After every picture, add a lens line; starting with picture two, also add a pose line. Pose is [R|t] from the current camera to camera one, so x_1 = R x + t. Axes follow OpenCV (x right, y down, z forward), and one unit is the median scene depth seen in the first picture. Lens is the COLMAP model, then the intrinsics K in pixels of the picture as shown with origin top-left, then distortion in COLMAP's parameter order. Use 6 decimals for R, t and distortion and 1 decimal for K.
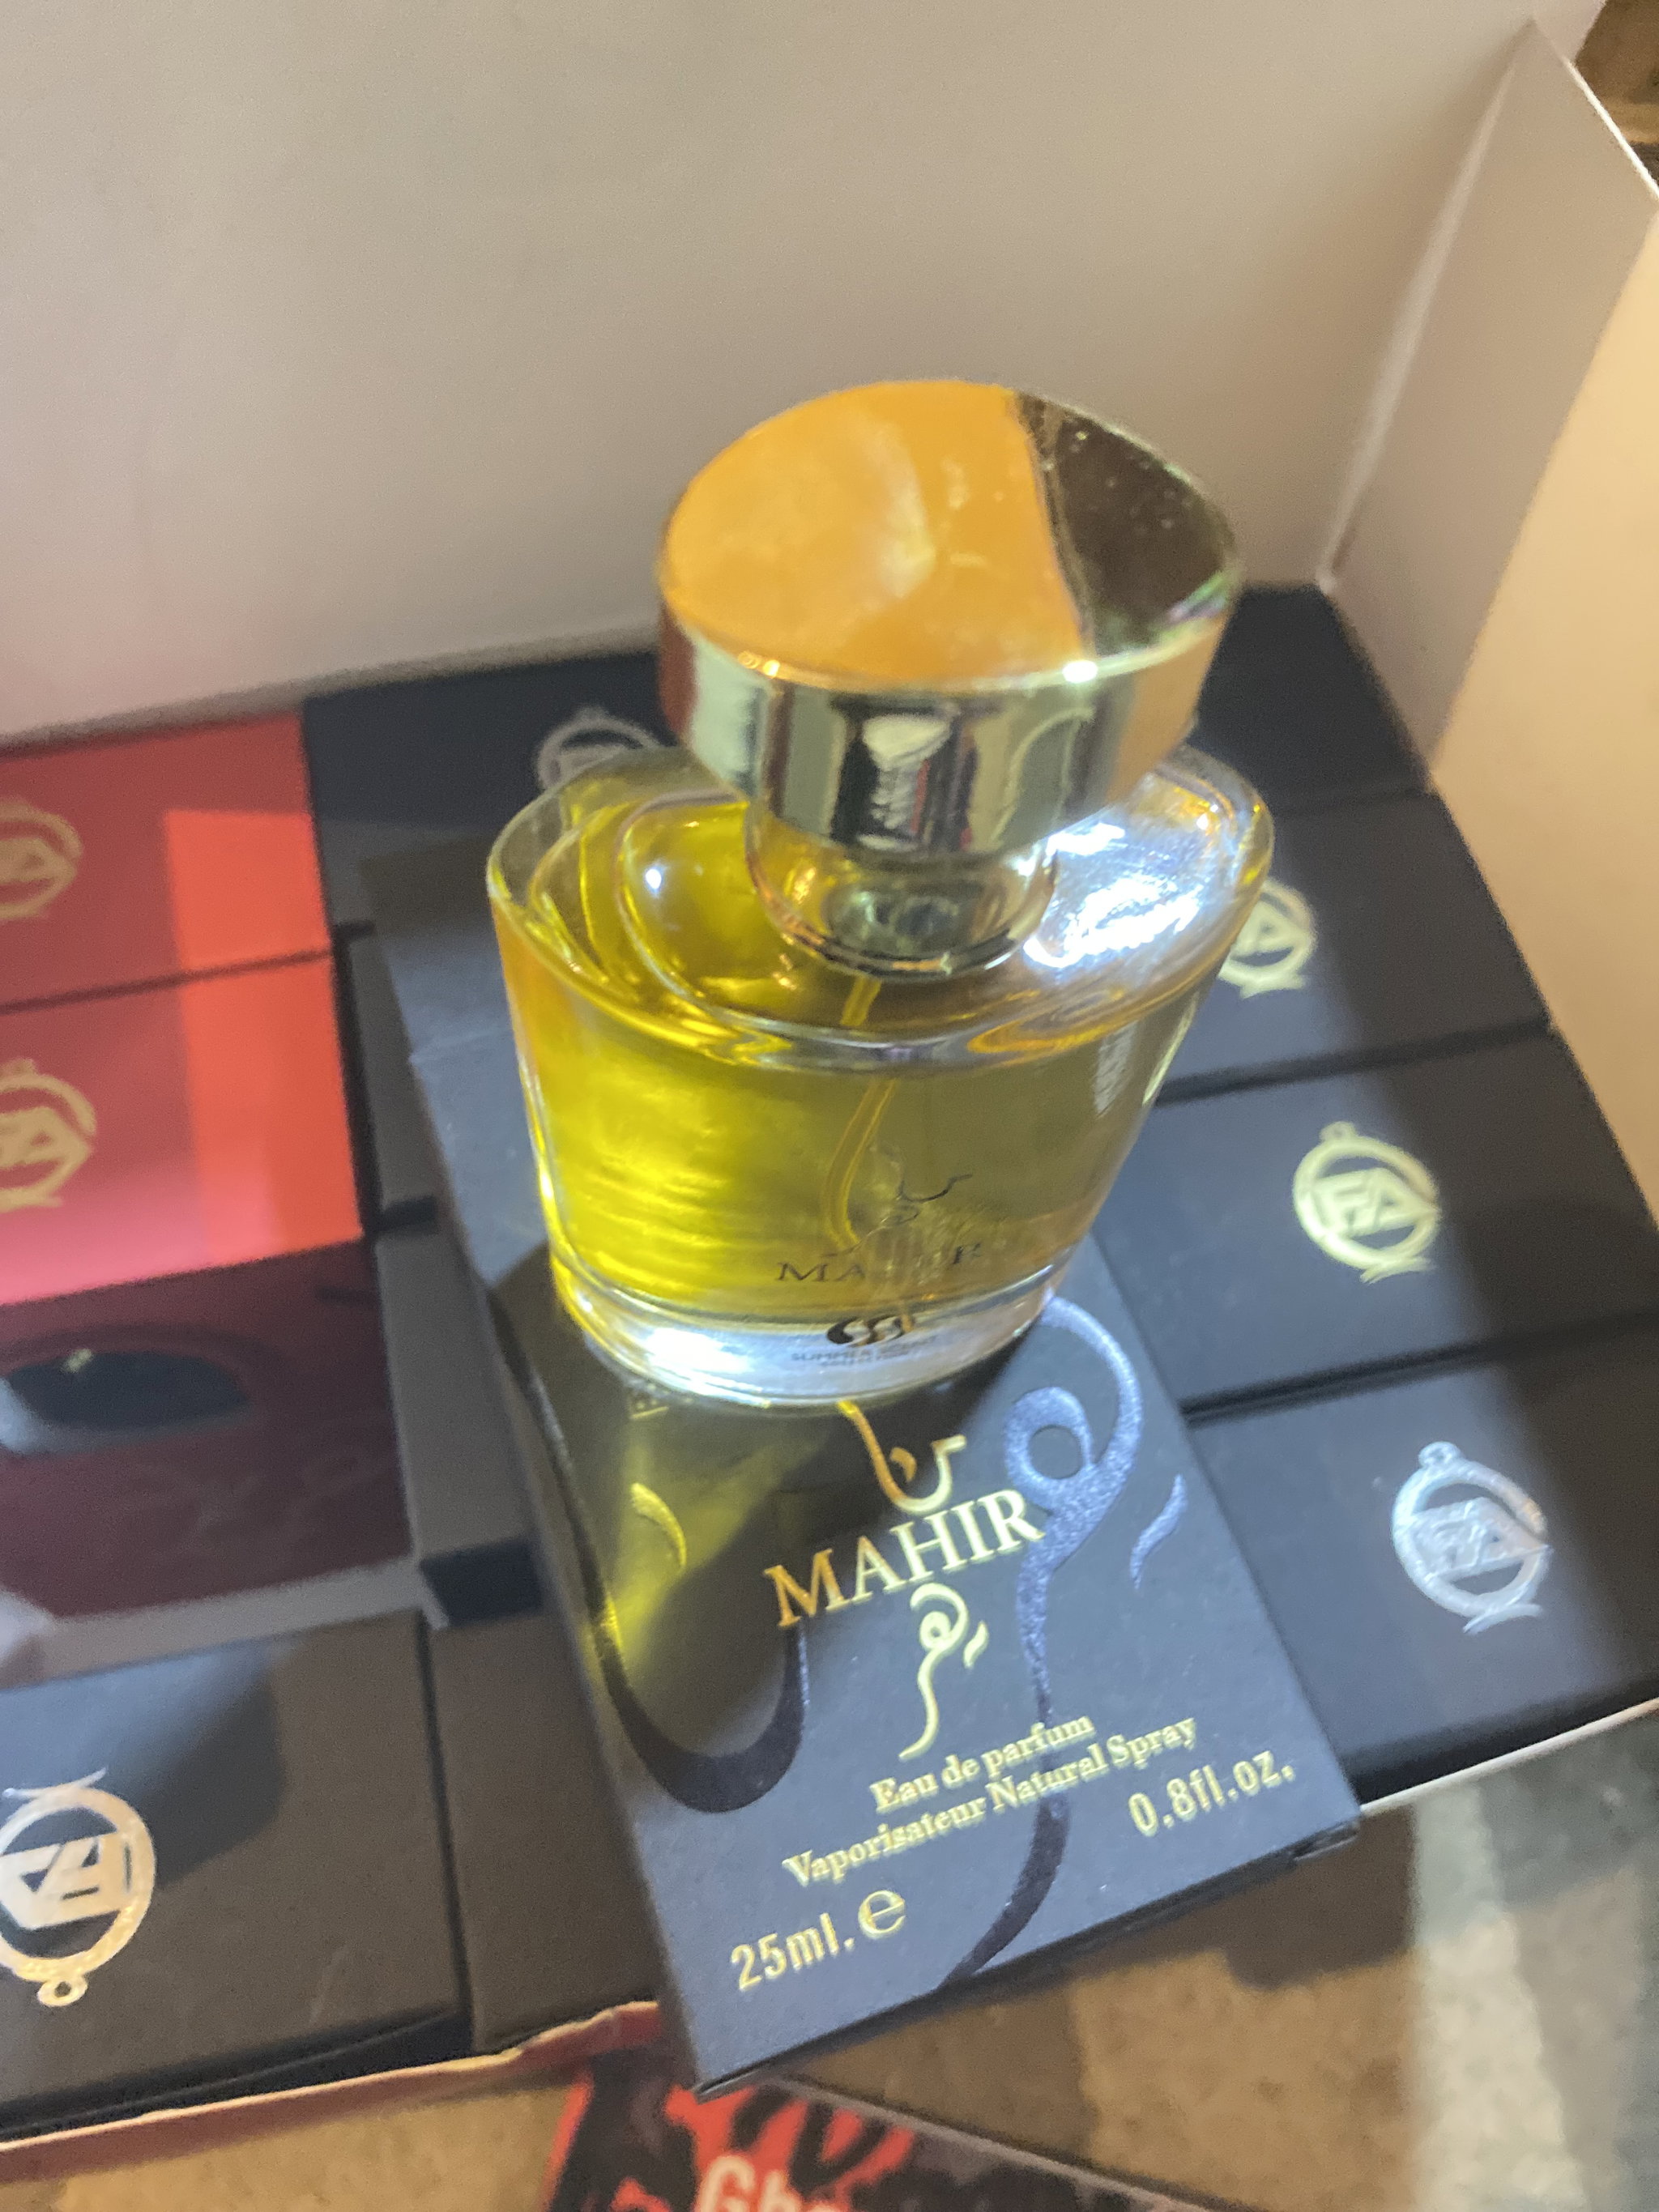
lens RADIAL K [[1806.4, 0, 840.9], [0, 1806.4, 1123.1], [0, 0, 1]] dist [-0.003747, -0.000707]
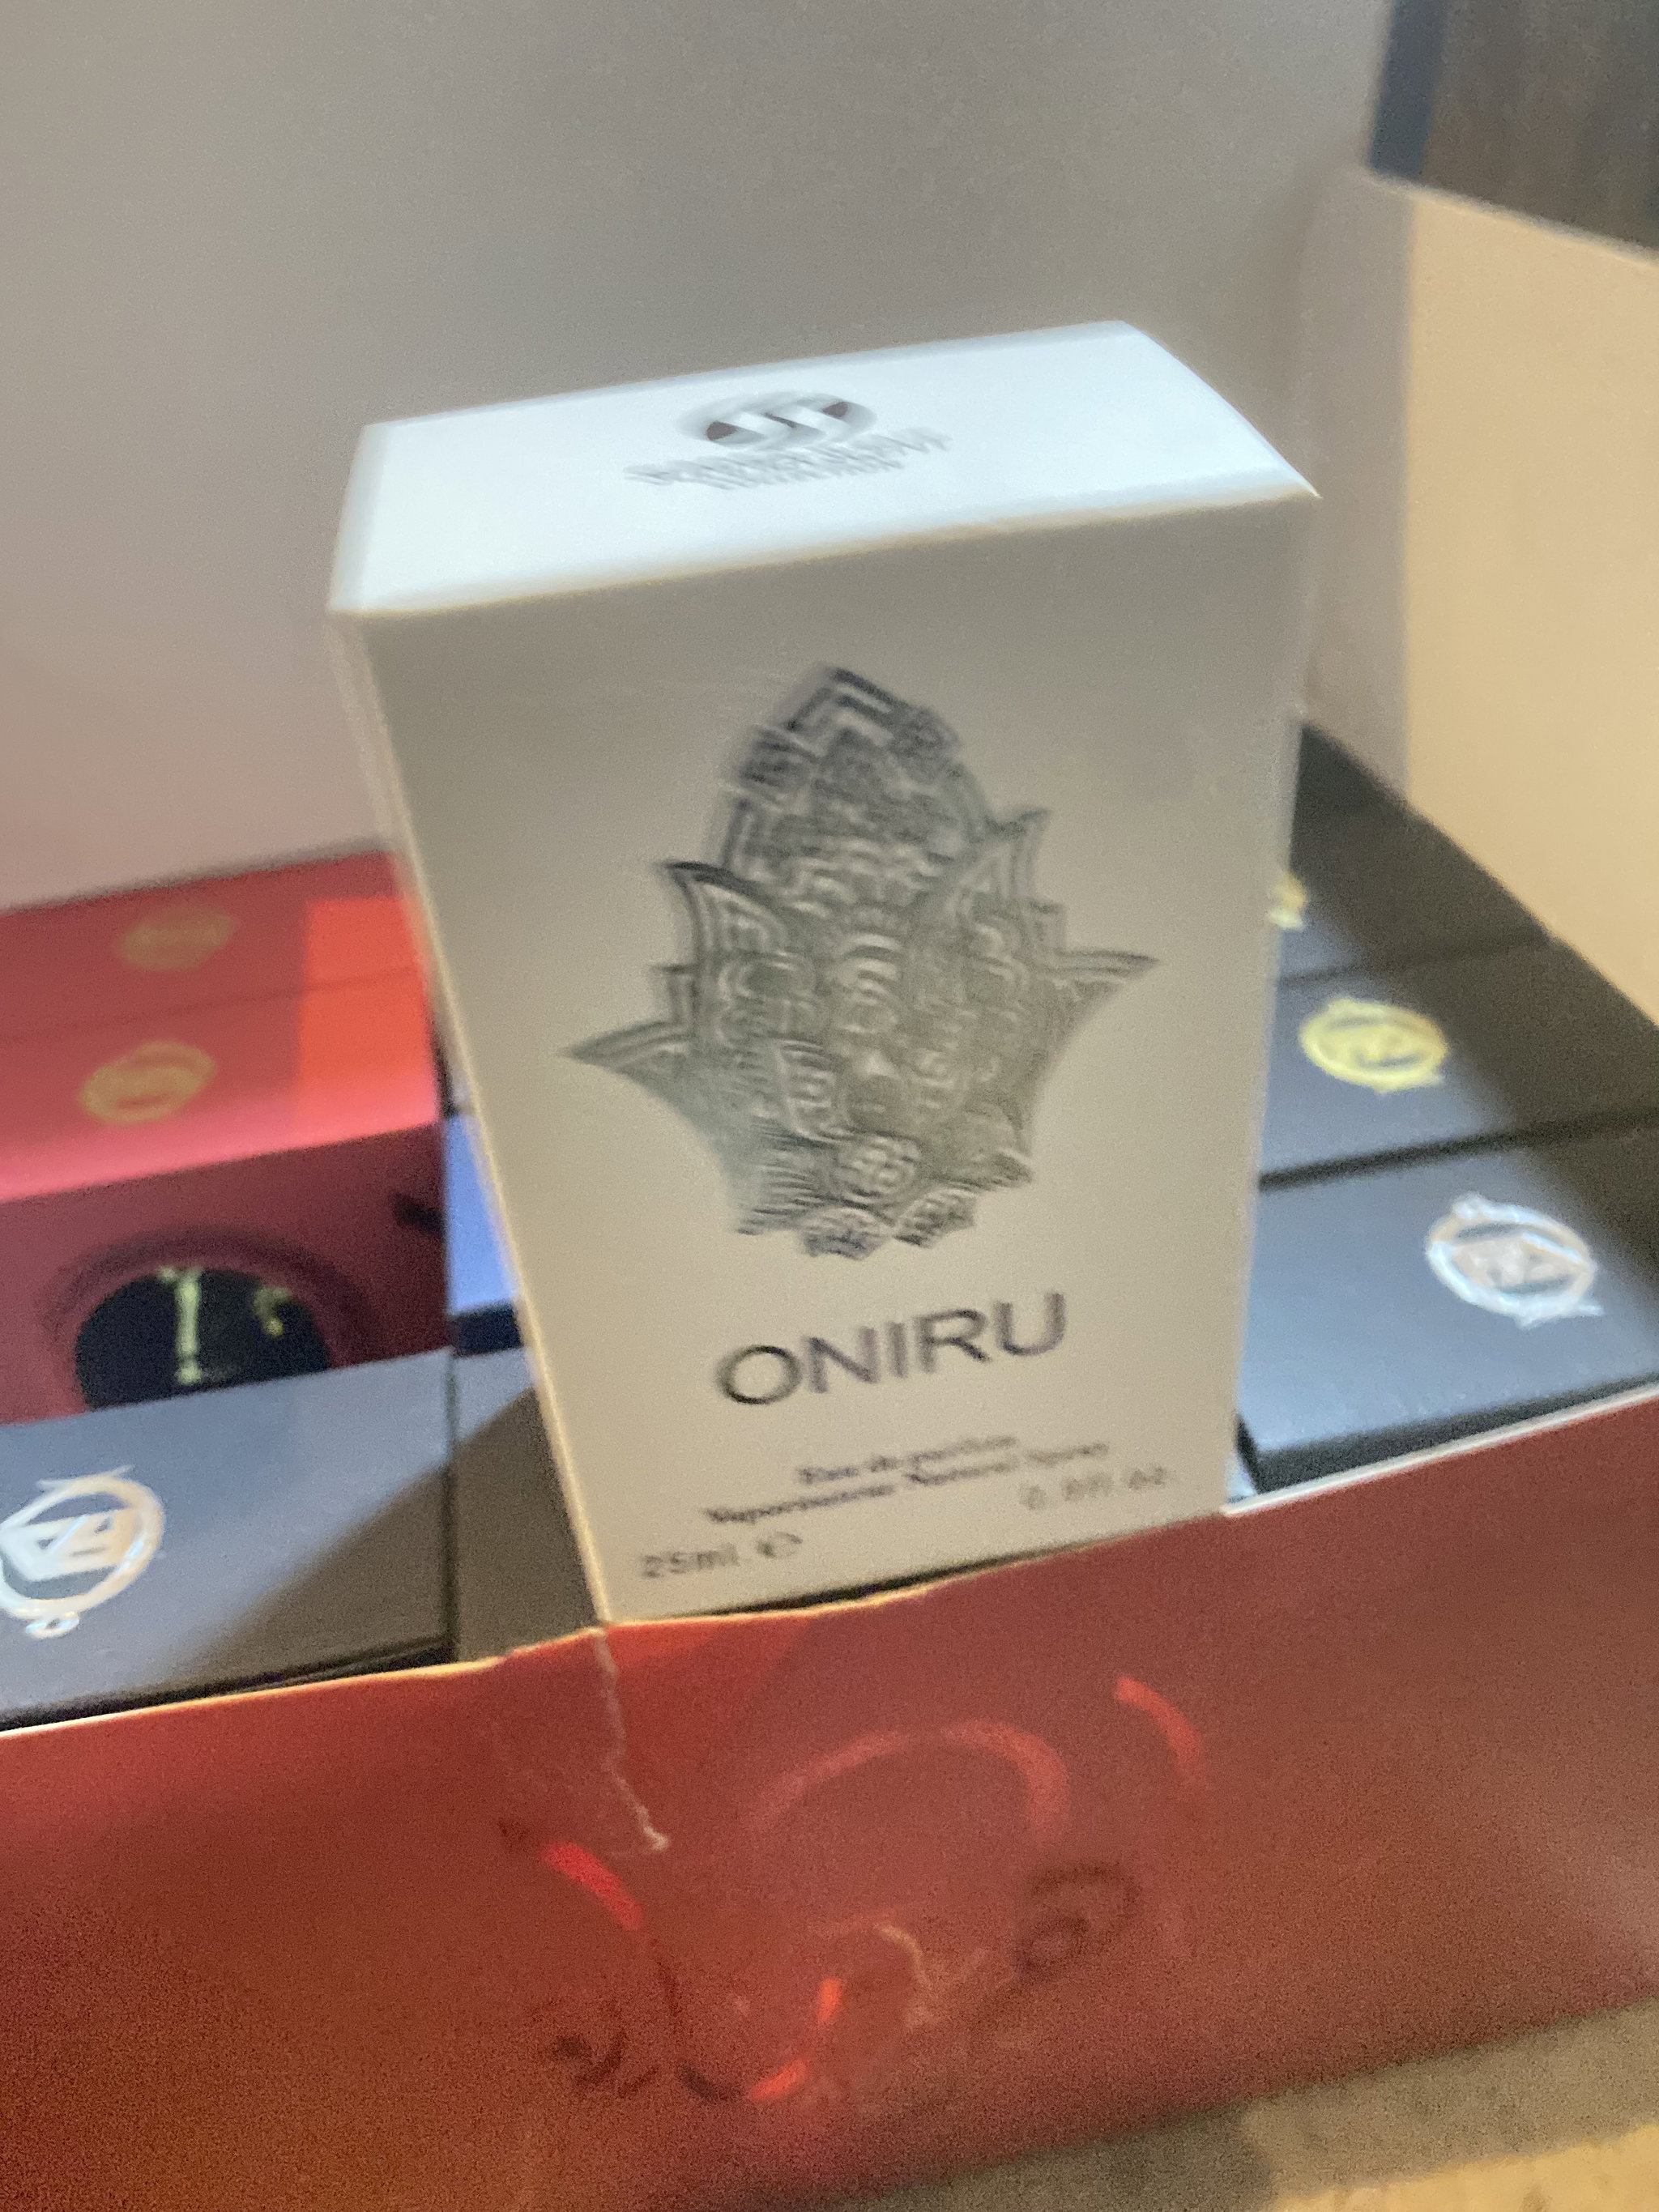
lens RADIAL K [[1806.4, 0, 834.3], [0, 1806.4, 1112.8], [0, 0, 1]] dist [-0.003747, -0.000707]
pose [[0.988390, -0.099210, -0.115077, 0.112616], [0.037937, 0.894548, -0.445360, 0.592668], [0.147126, 0.435823, 0.887926, 0.057950]]
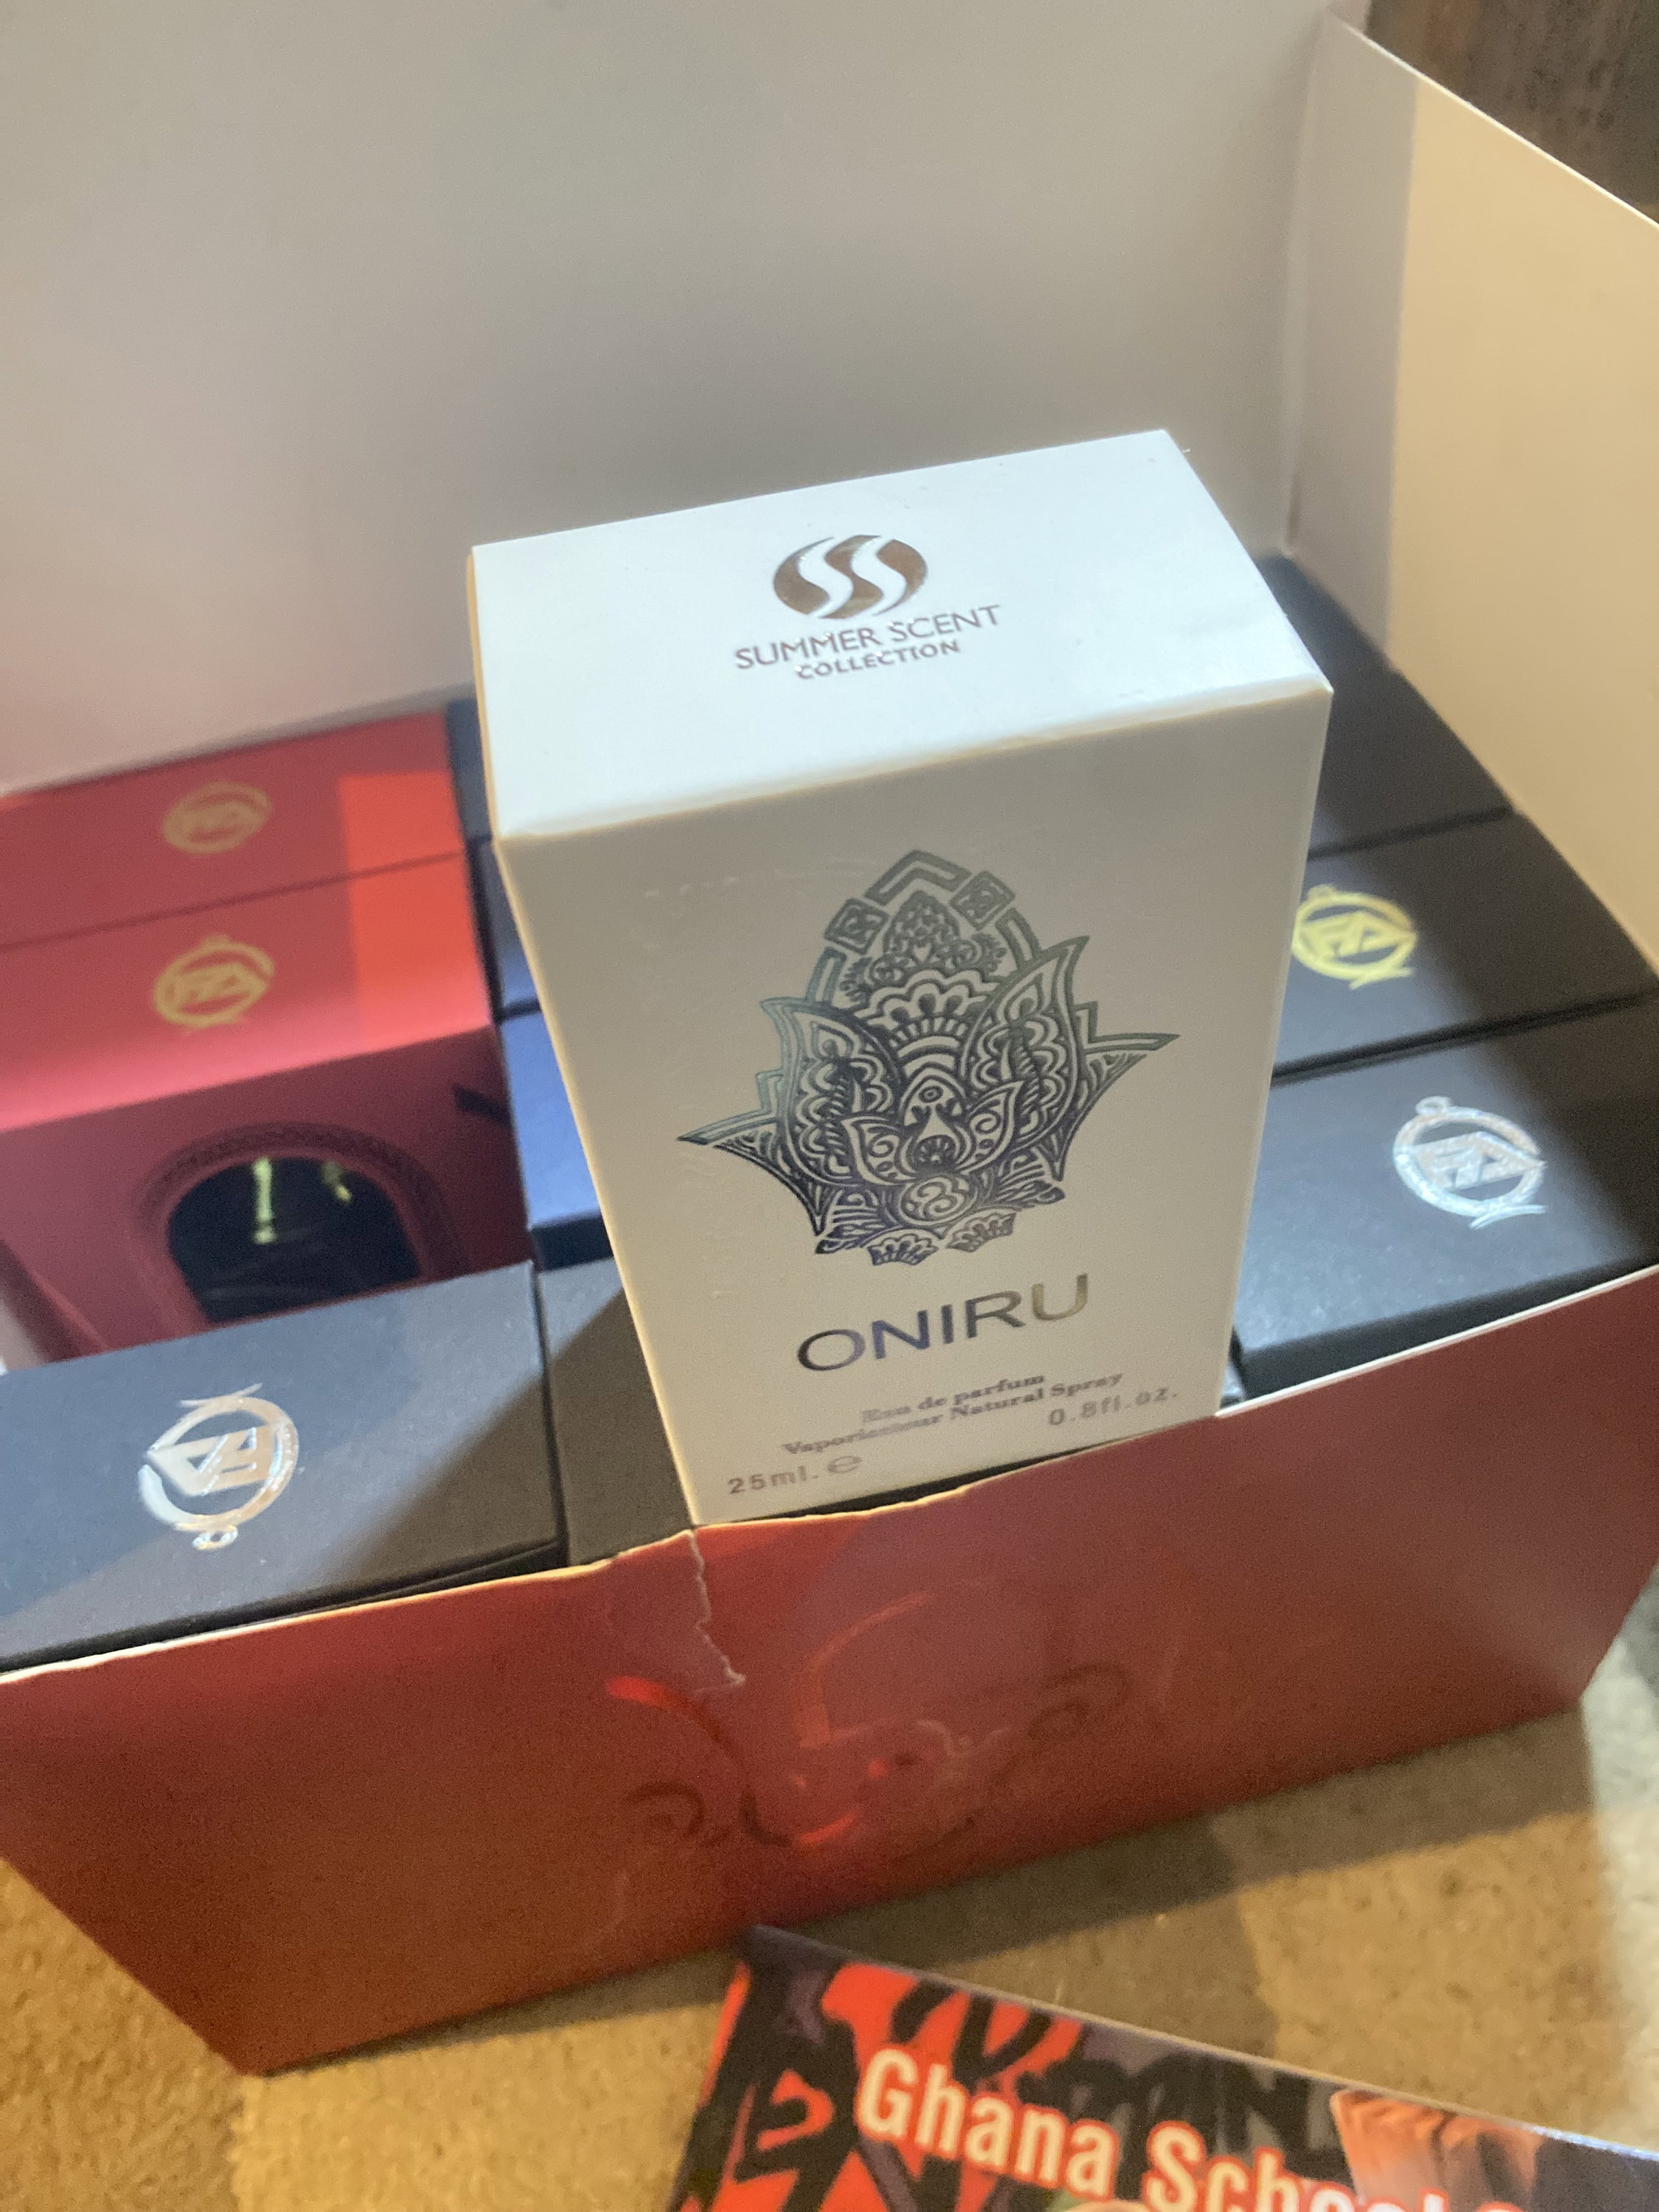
lens RADIAL K [[1806.4, 0, 856.6], [0, 1806.4, 1091.3], [0, 0, 1]] dist [-0.003747, -0.000707]
pose [[0.989884, -0.100791, -0.099855, 0.098564], [0.070197, 0.959547, -0.272657, 0.475464], [0.123297, 0.262890, 0.956915, -0.106418]]
